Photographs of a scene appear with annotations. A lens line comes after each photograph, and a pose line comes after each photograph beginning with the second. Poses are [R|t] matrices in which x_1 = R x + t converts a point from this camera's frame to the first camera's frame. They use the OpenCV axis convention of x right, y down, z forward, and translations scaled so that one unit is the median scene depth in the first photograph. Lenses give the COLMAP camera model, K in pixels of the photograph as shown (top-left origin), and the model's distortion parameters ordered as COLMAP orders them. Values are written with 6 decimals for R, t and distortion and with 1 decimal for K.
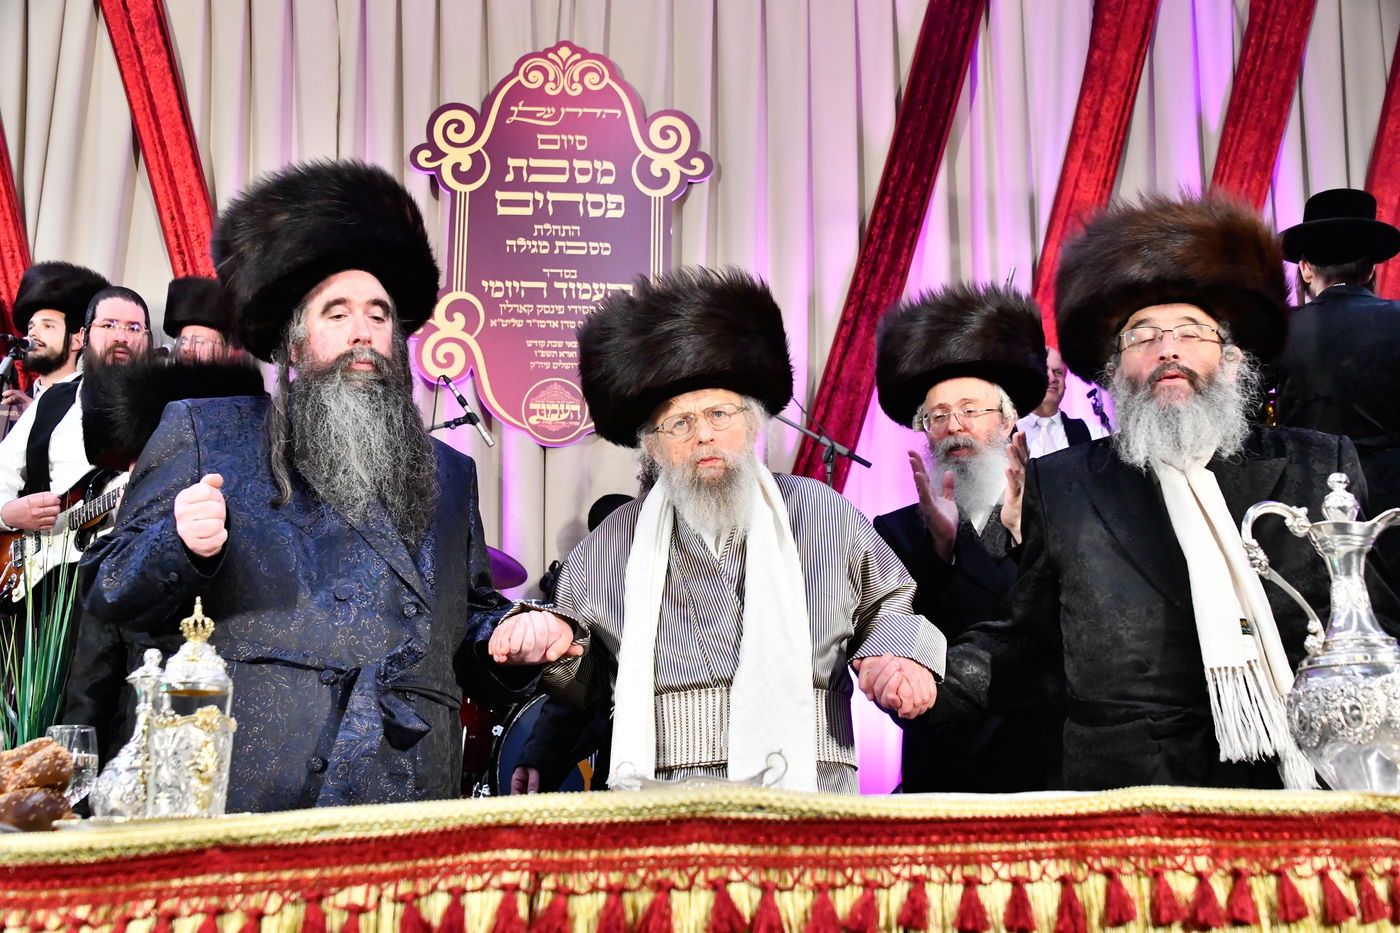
lens RADIAL K [[1588.7, 0, 701.8], [0, 1588.7, 495.2], [0, 0, 1]] dist [0.031283, 0.256005]
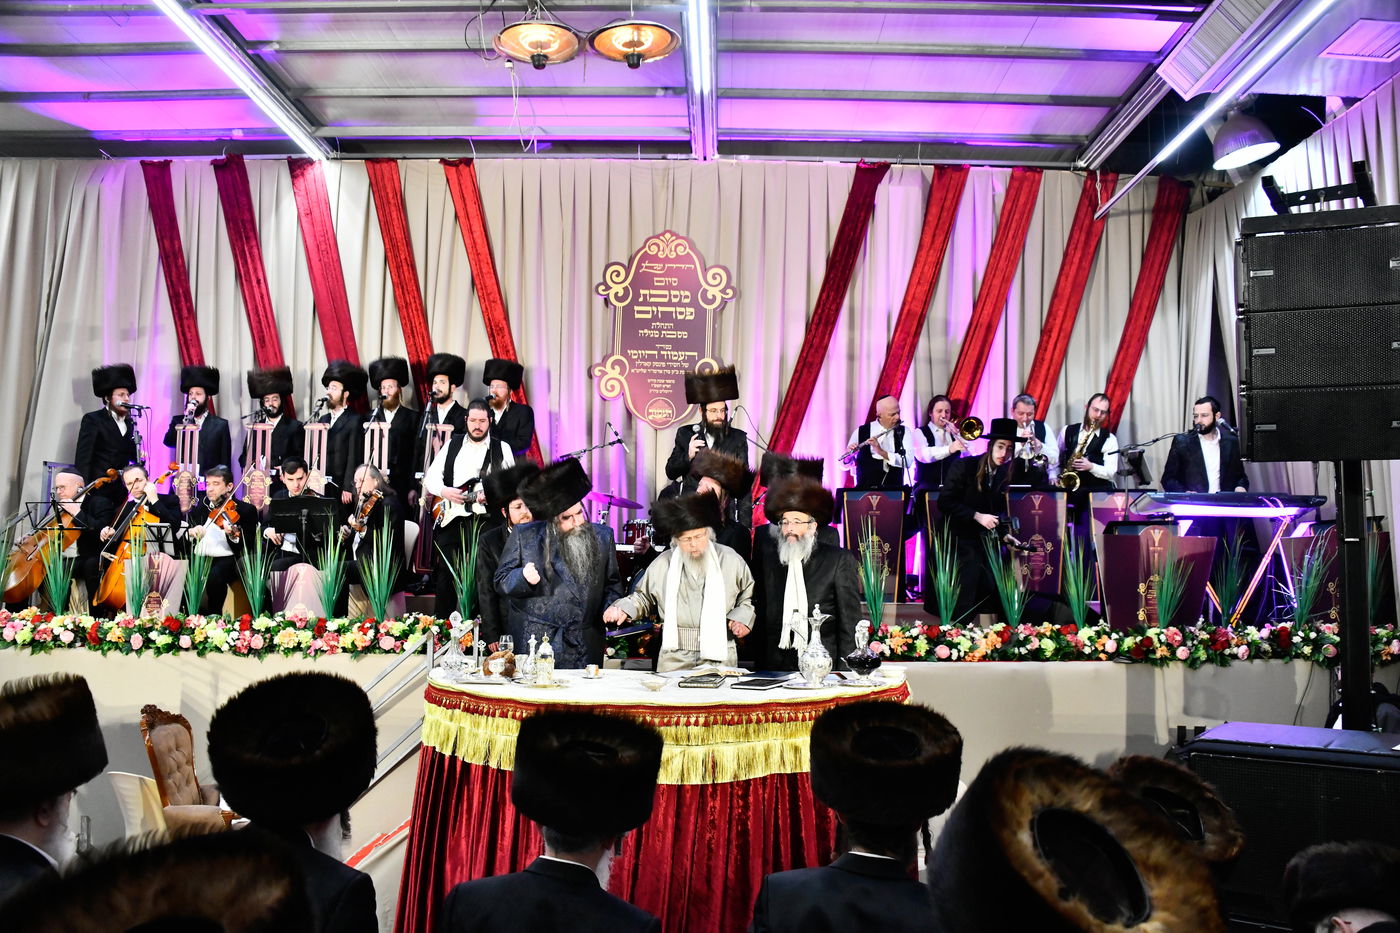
lens RADIAL K [[1092.6, 0, 697.5], [0, 1092.6, 476.2], [0, 0, 1]] dist [-0.154089, 0.089539]
pose [[0.995637, 0.026677, -0.089422, 0.093298], [-0.010527, 0.984258, 0.176422, -0.229681], [0.092721, -0.174711, 0.980244, -0.471172]]
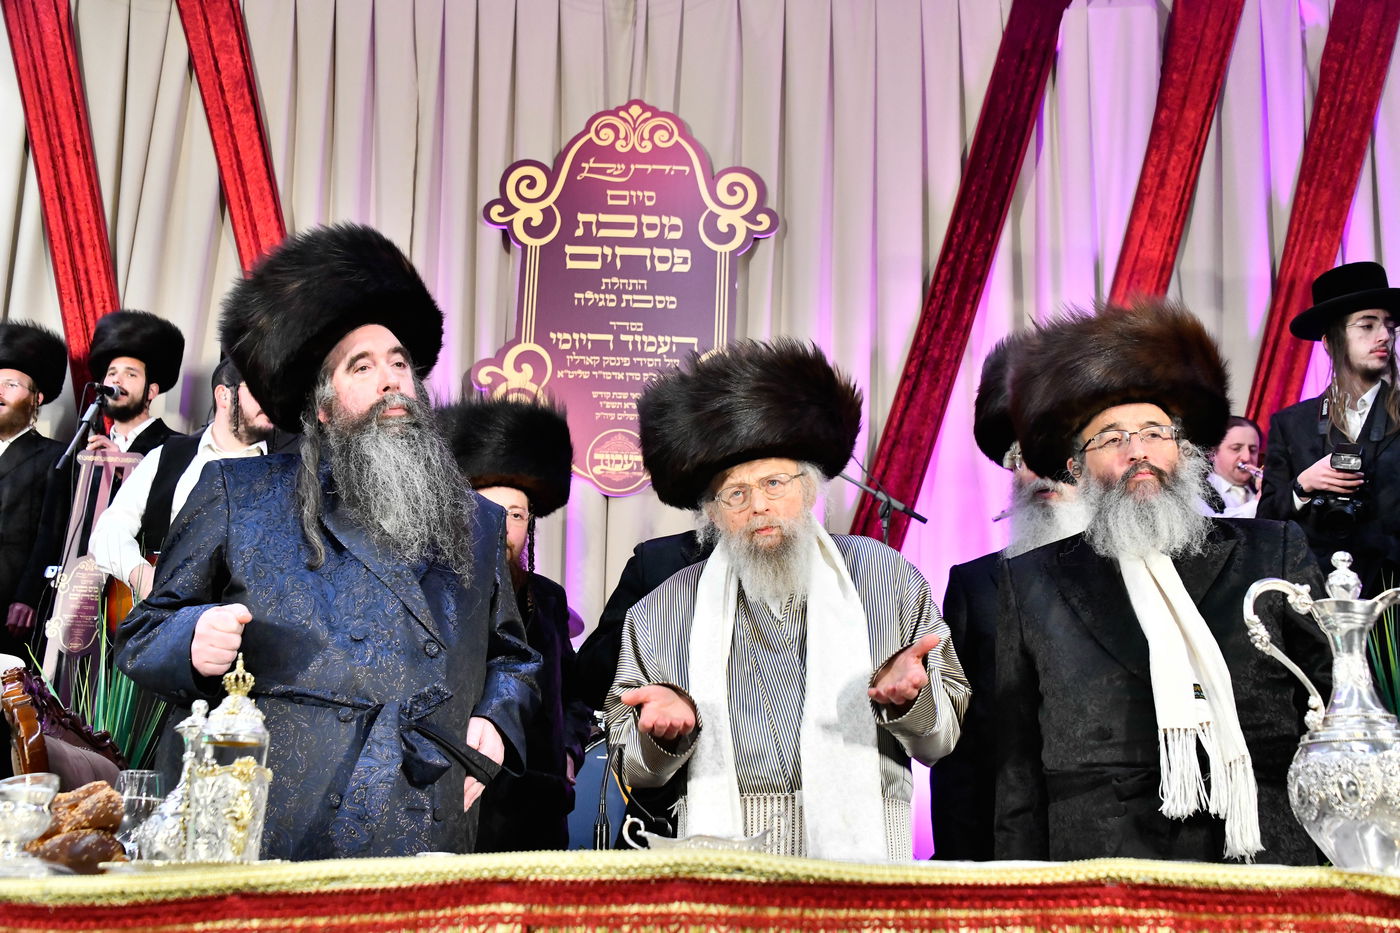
lens RADIAL K [[1592.8, 0, 704.3], [0, 1592.8, 495.1], [0, 0, 1]] dist [0.027143, 0.276487]
pose [[0.998769, 0.014446, -0.047447, 0.010704], [-0.015754, 0.999503, -0.027307, -0.004345], [0.047029, 0.028021, 0.998500, -0.013087]]
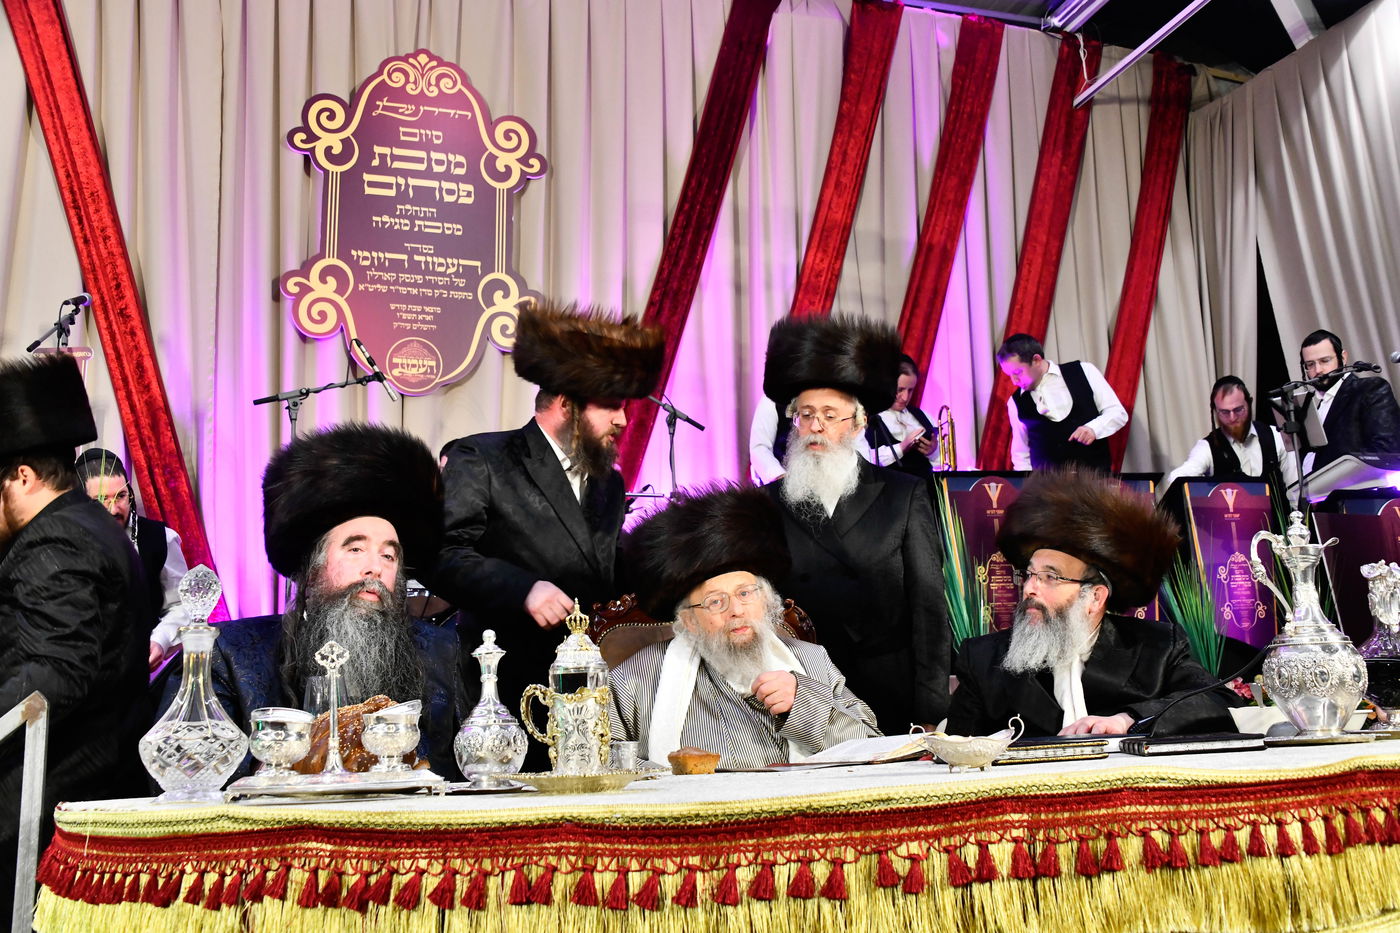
lens RADIAL K [[1323.9, 0, 700.0], [0, 1323.9, 488.7], [0, 0, 1]] dist [-0.053842, 0.139222]
pose [[0.969606, 0.026834, 0.243197, -0.121544], [-0.040765, 0.997792, 0.052434, -0.021136], [-0.241253, -0.060754, 0.968559, -0.011297]]
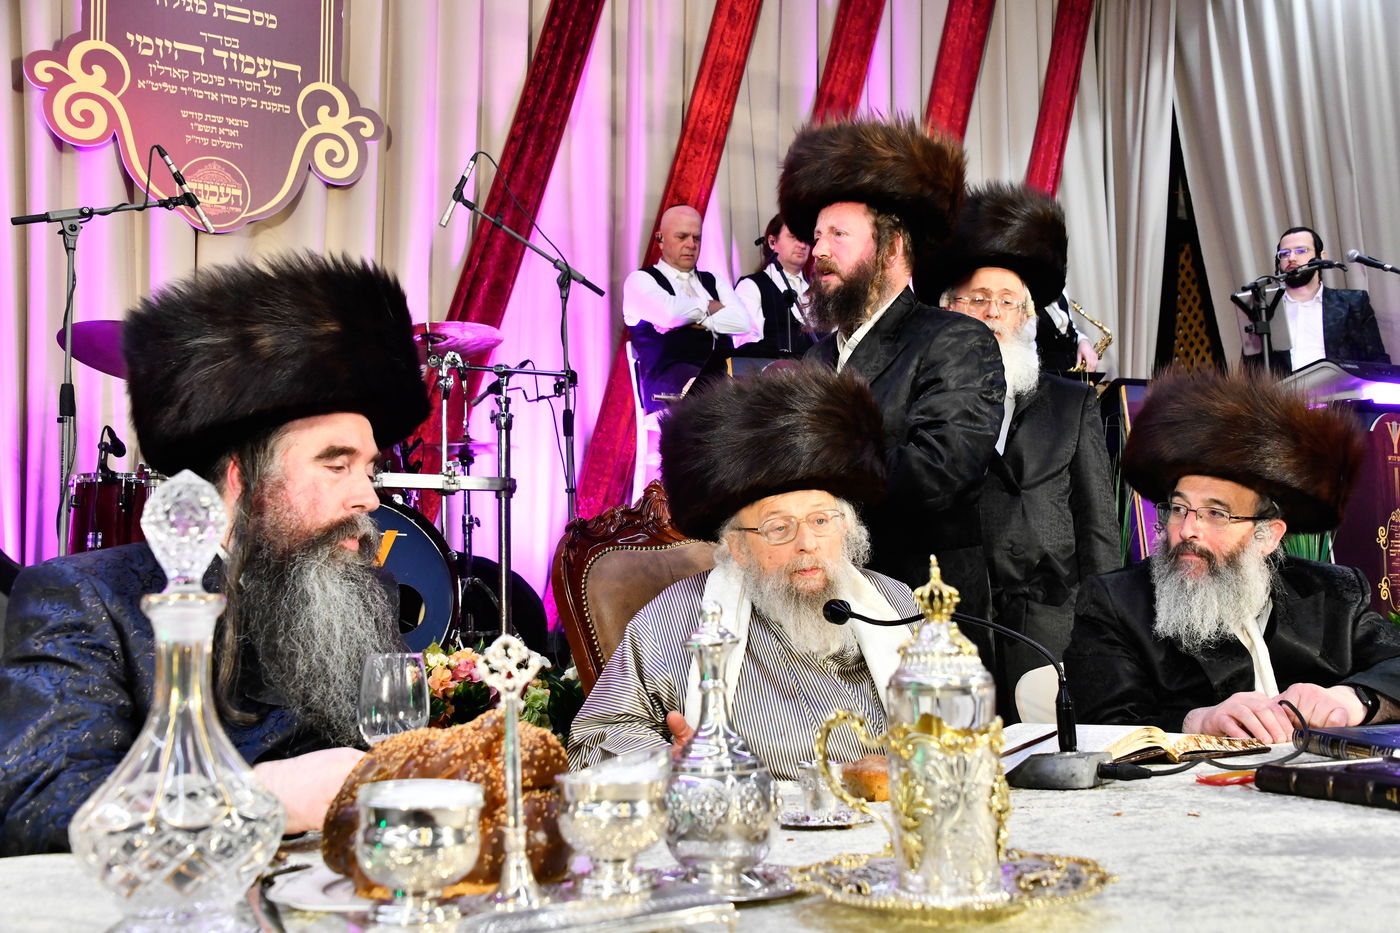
lens RADIAL K [[1375.8, 0, 698.4], [0, 1375.8, 480.8], [0, 0, 1]] dist [-0.014210, 0.120984]
pose [[0.905311, 0.034467, 0.423349, -0.168711], [-0.092991, 0.988606, 0.118370, -0.008367], [-0.414446, -0.146529, 0.898200, 0.136610]]
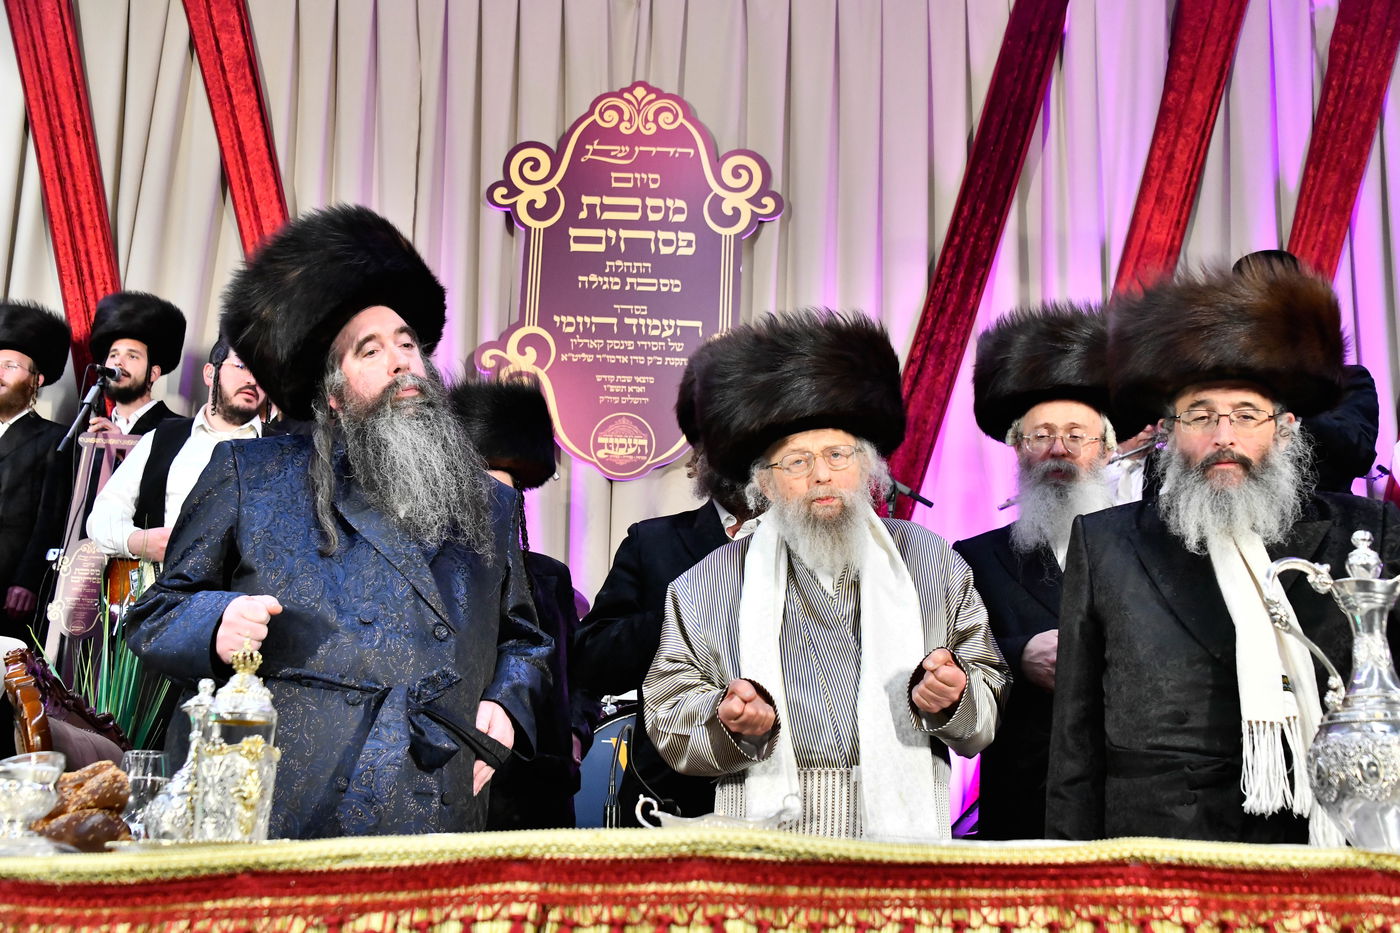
lens RADIAL K [[1592.4, 0, 707.6], [0, 1592.4, 496.8], [0, 0, 1]] dist [0.034144, 0.258242]
pose [[0.998811, 0.016569, -0.045858, 0.008494], [-0.017406, 0.999688, -0.017907, -0.002762], [0.045547, 0.018684, 0.998787, -0.009743]]
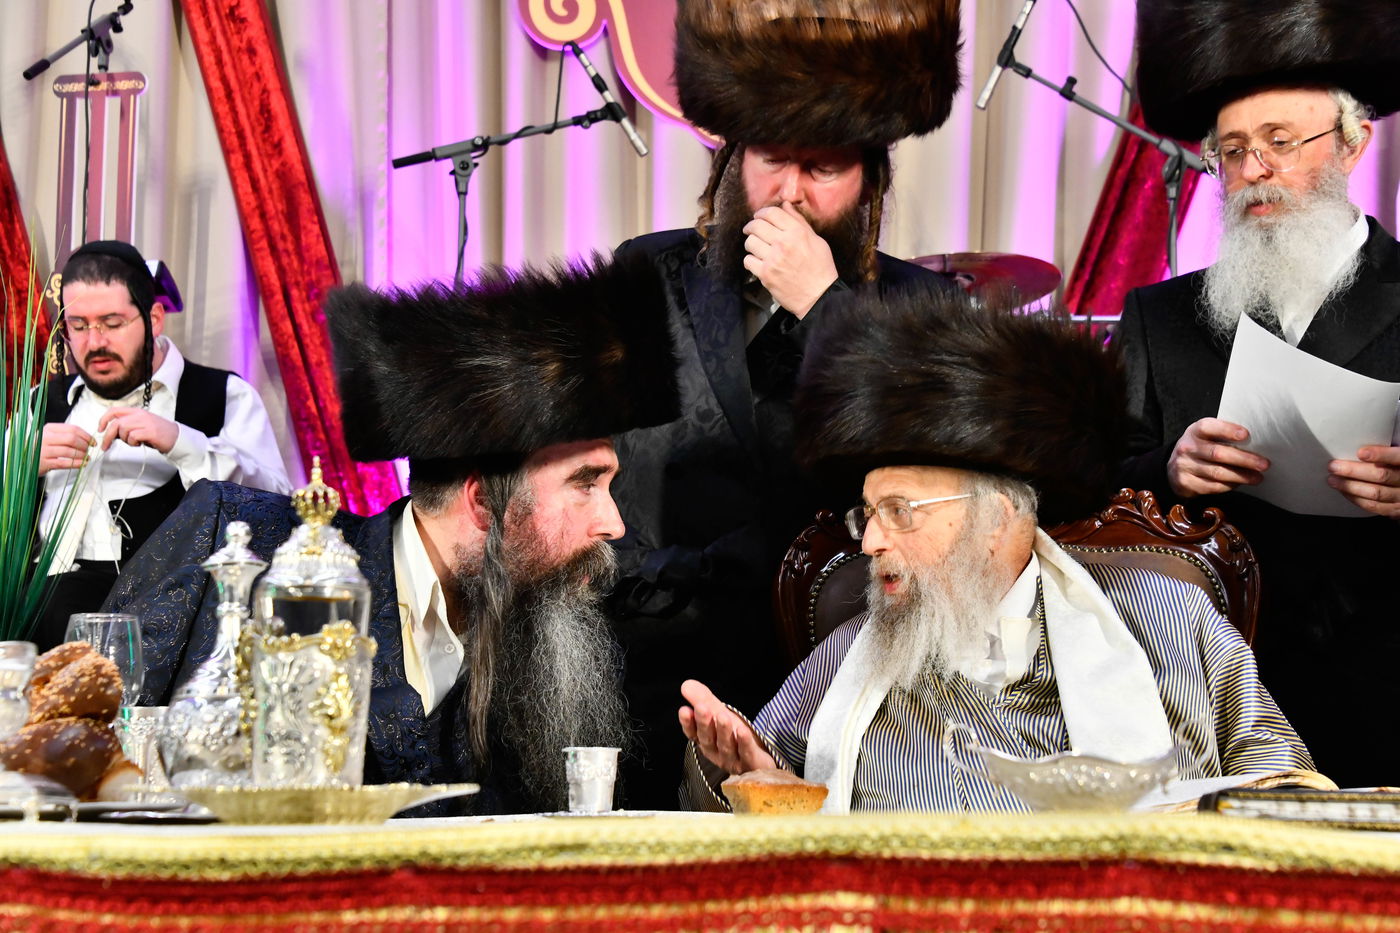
lens RADIAL K [[2389.2, 0, 708.1], [0, 2389.2, 508.1], [0, 0, 1]] dist [0.377284, 0.282602]
pose [[0.996382, 0.021564, -0.082204, -0.017005], [-0.010840, 0.991620, 0.128737, -0.012042], [0.084291, -0.127380, 0.988266, 0.002068]]
